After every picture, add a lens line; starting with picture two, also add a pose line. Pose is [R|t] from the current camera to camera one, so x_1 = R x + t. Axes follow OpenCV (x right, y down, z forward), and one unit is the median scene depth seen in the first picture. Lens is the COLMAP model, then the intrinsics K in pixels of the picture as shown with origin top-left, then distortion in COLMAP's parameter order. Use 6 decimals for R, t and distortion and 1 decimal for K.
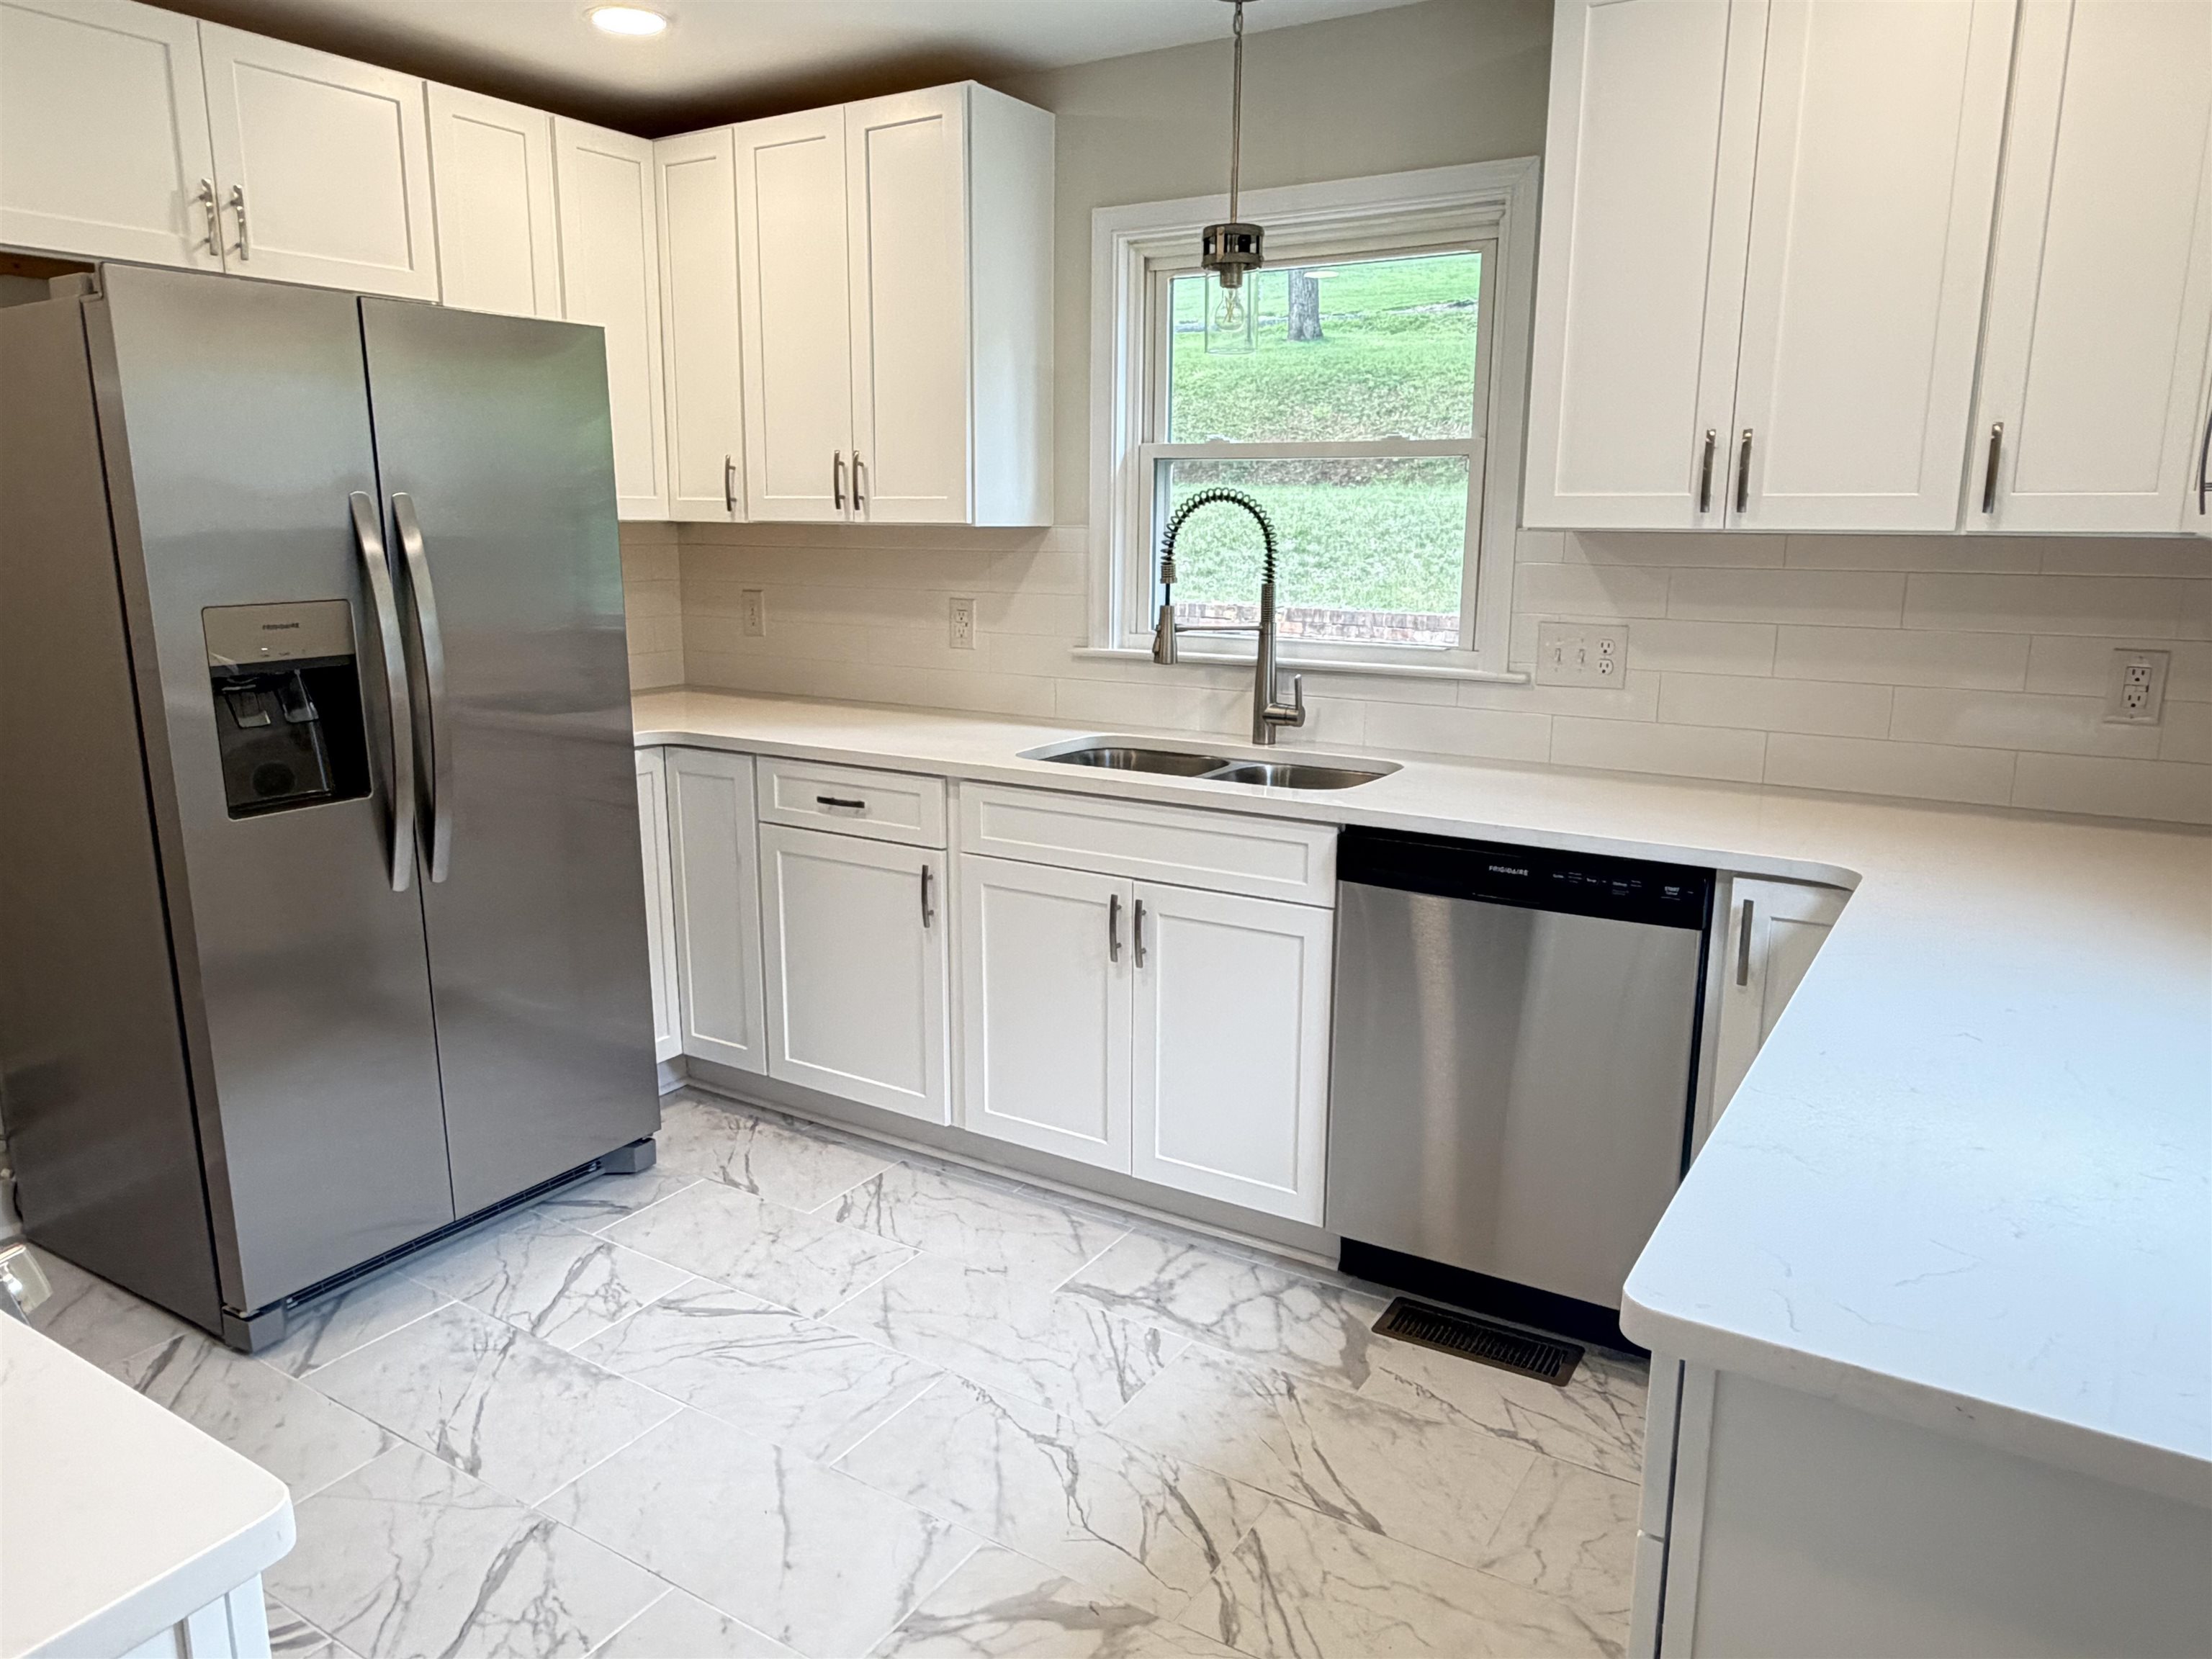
lens RADIAL K [[1501.7, 0, 1100.5], [0, 1501.7, 833.5], [0, 0, 1]] dist [-0.001889, 0.001987]
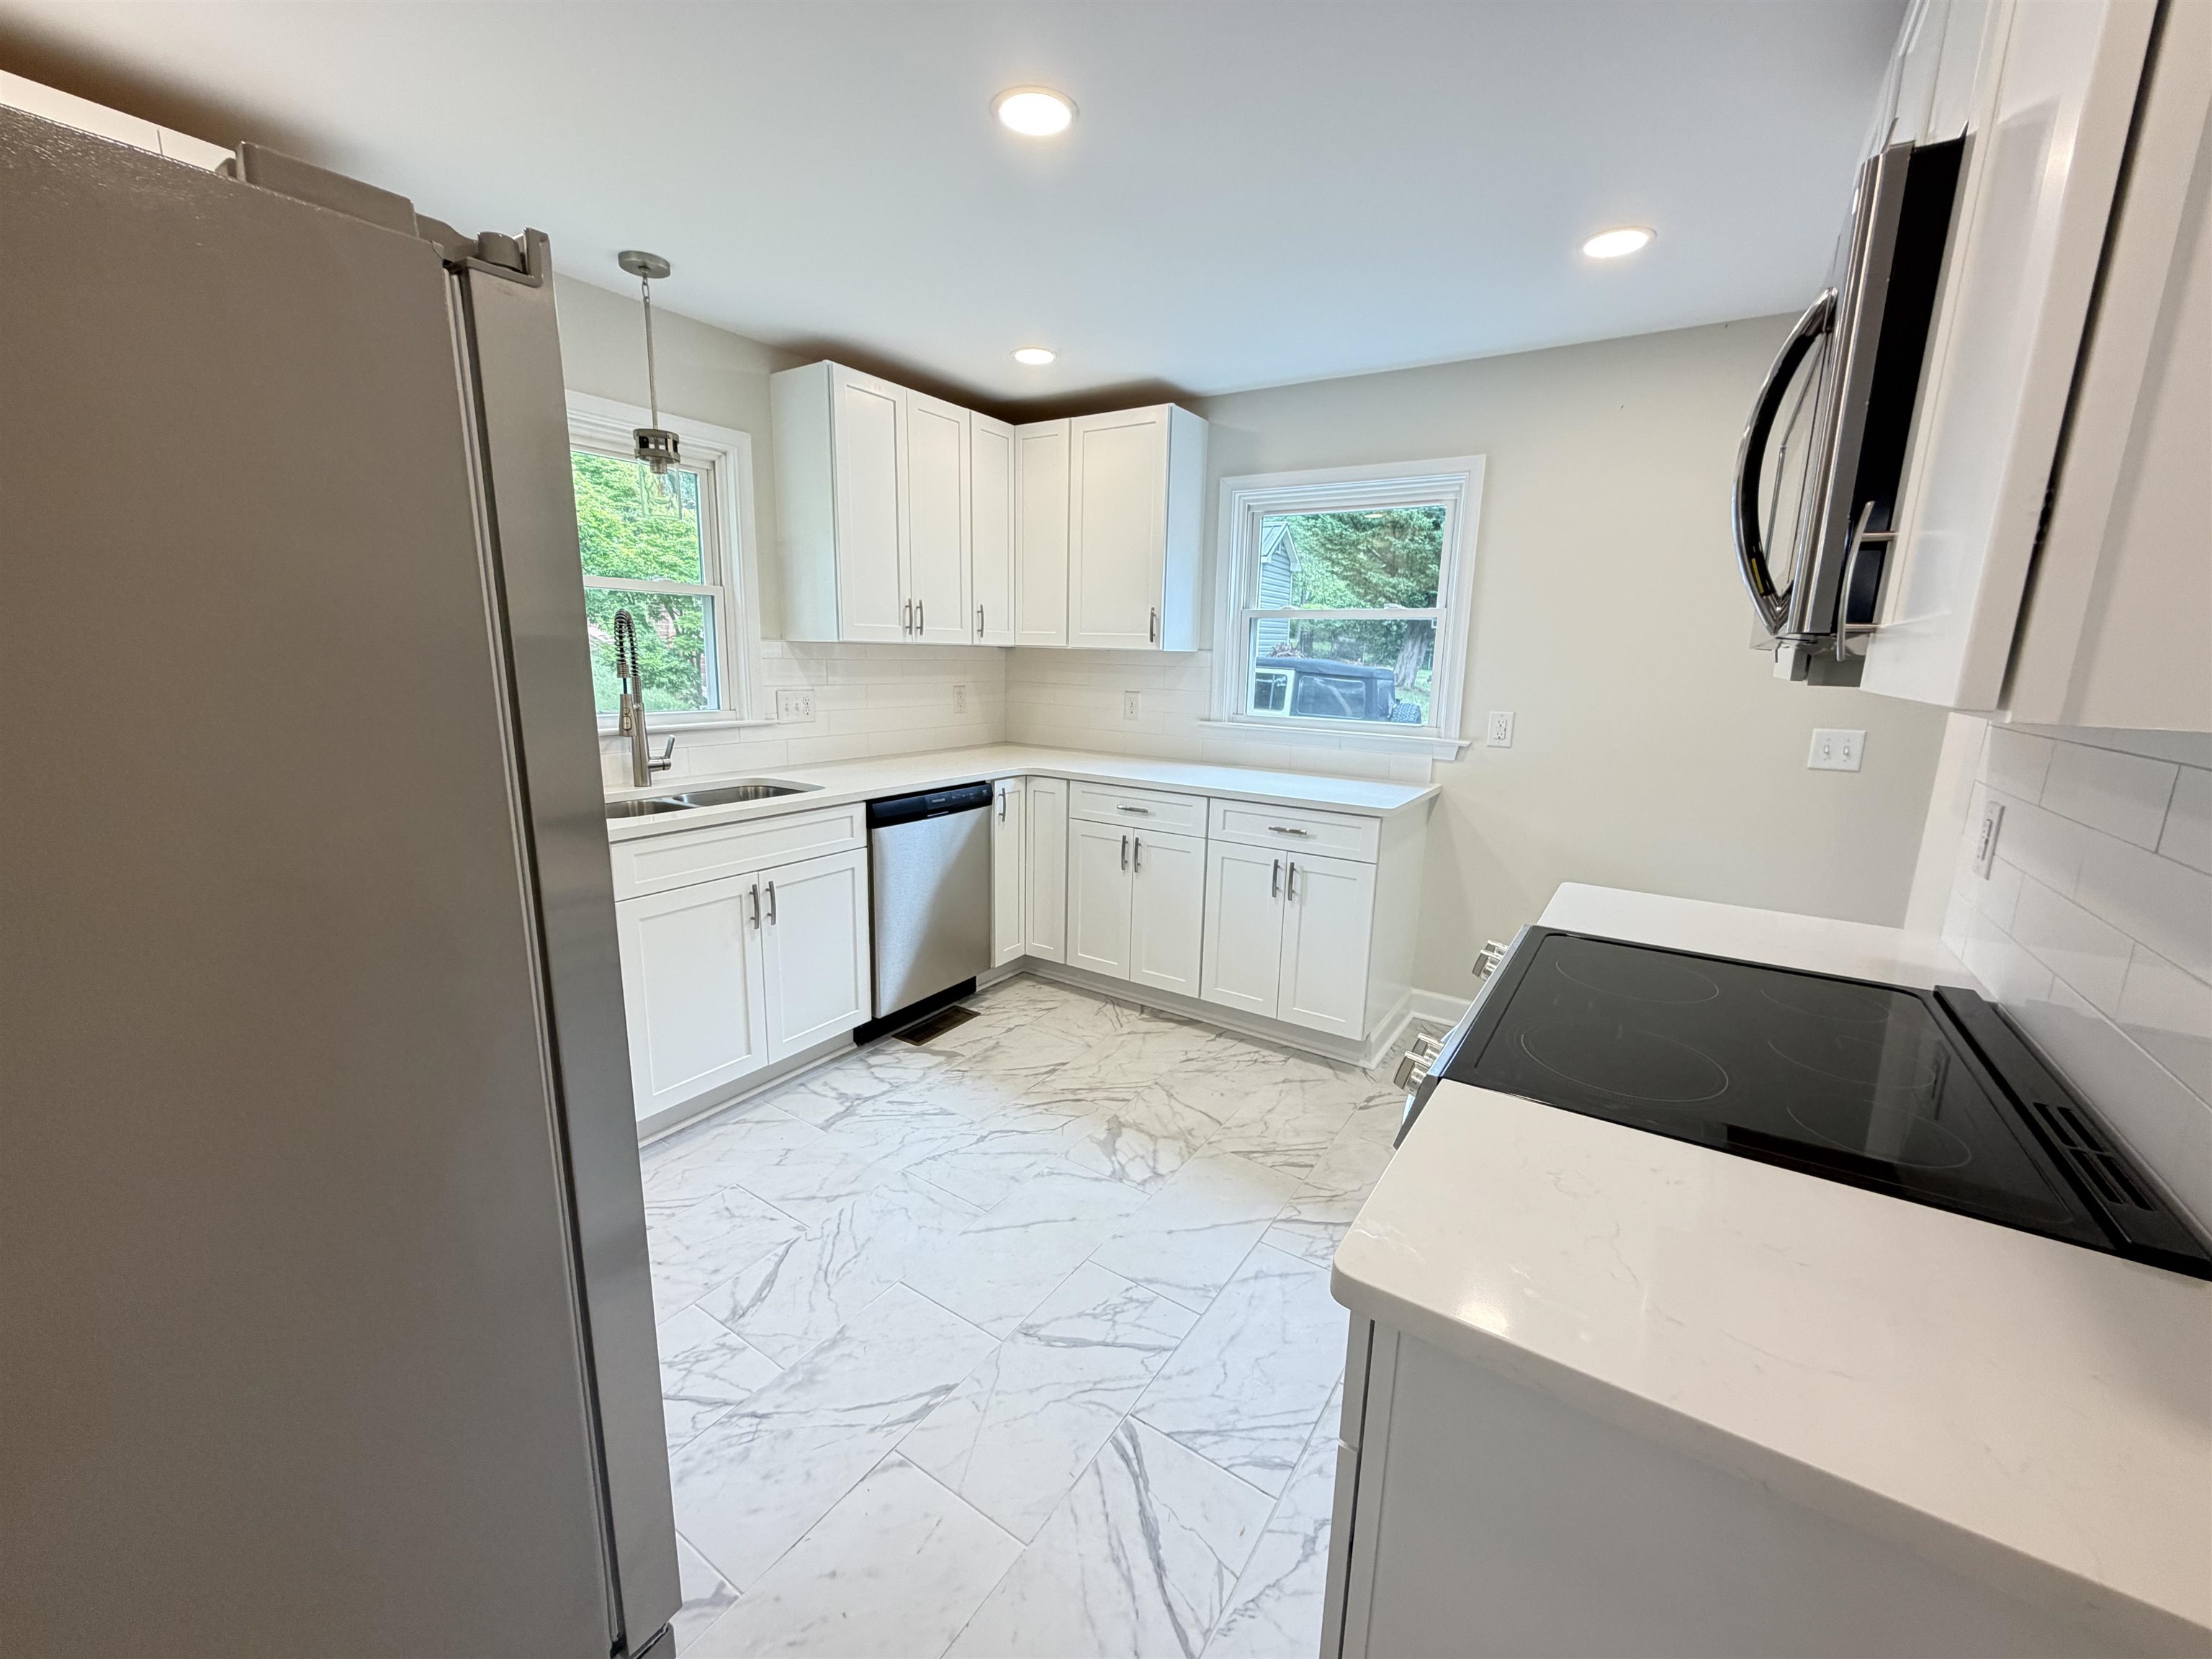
lens RADIAL K [[887.2, 0, 1106.5], [0, 887.2, 828.1], [0, 0, 1]] dist [0.000844, 0.000546]
pose [[0.014191, -0.204647, 0.978733, -0.840544], [0.182785, 0.962869, 0.198679, -0.125221], [-0.983051, 0.176078, 0.051071, 0.596242]]
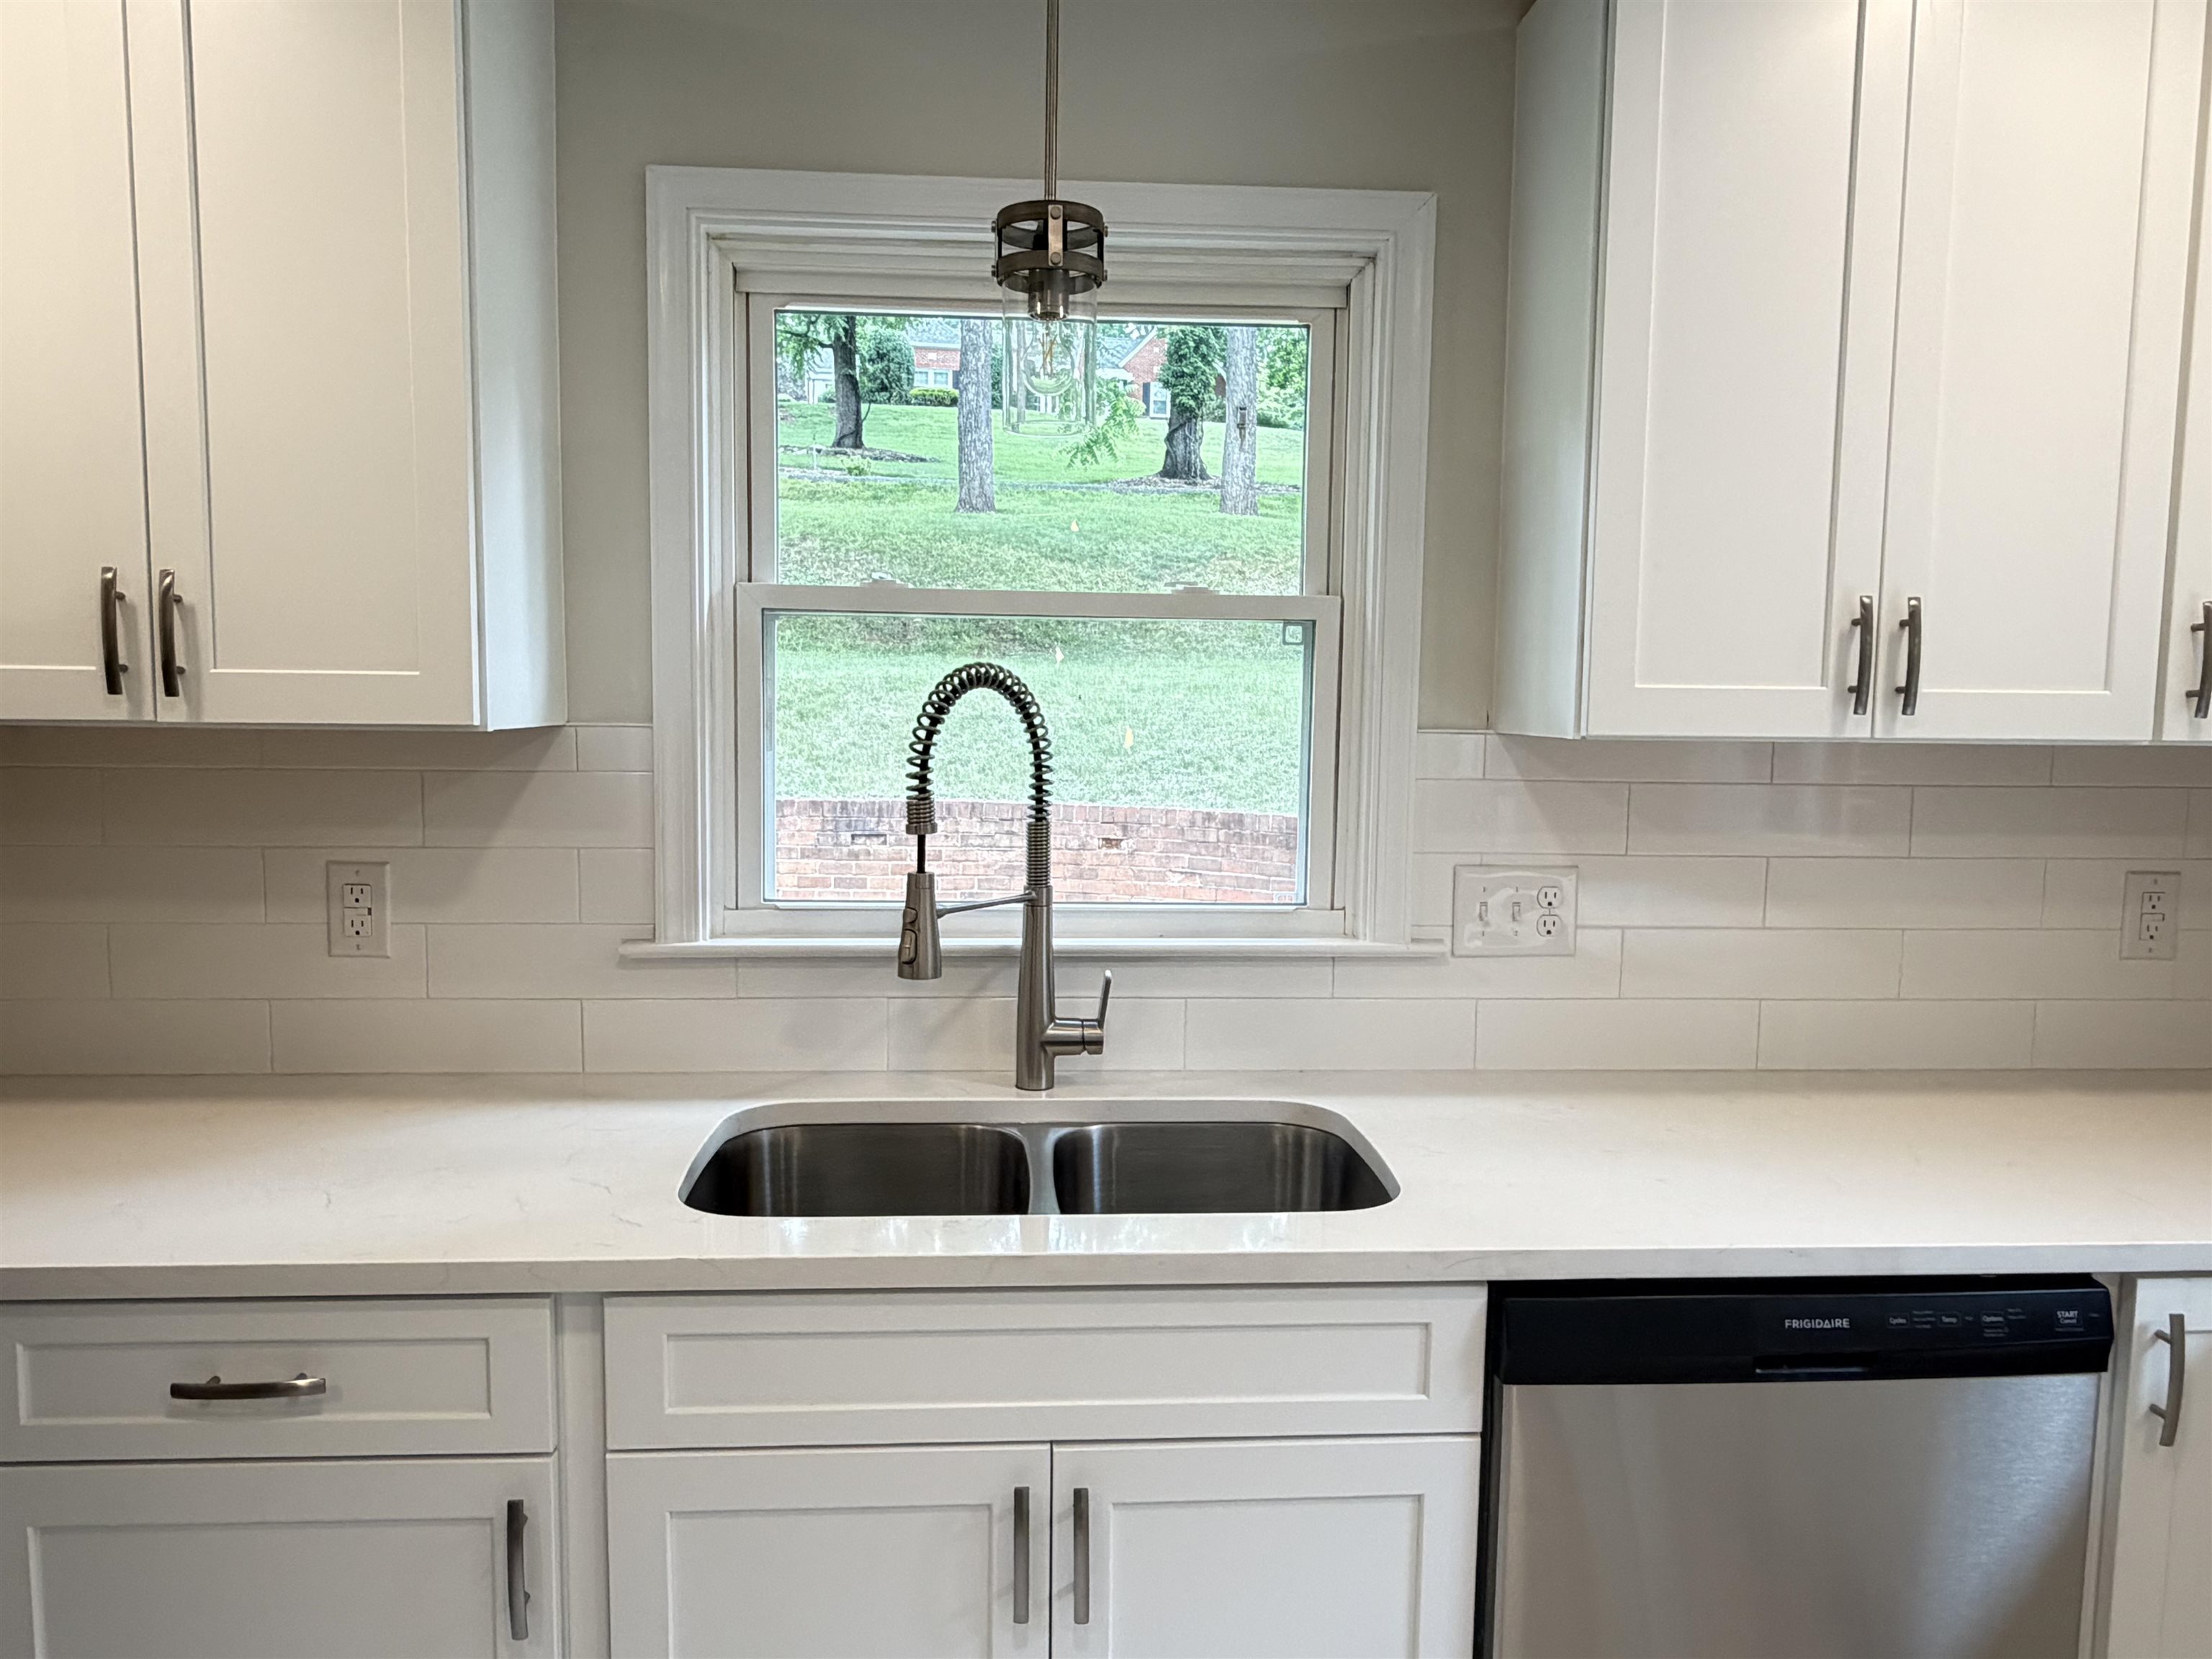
lens RADIAL K [[1501.7, 0, 1092.0], [0, 1501.7, 825.7], [0, 0, 1]] dist [-0.001889, 0.001987]
pose [[0.809988, -0.051125, 0.584214, -0.244751], [0.113974, 0.990922, -0.071305, -0.133984], [-0.575265, 0.124341, 0.808461, 0.565470]]
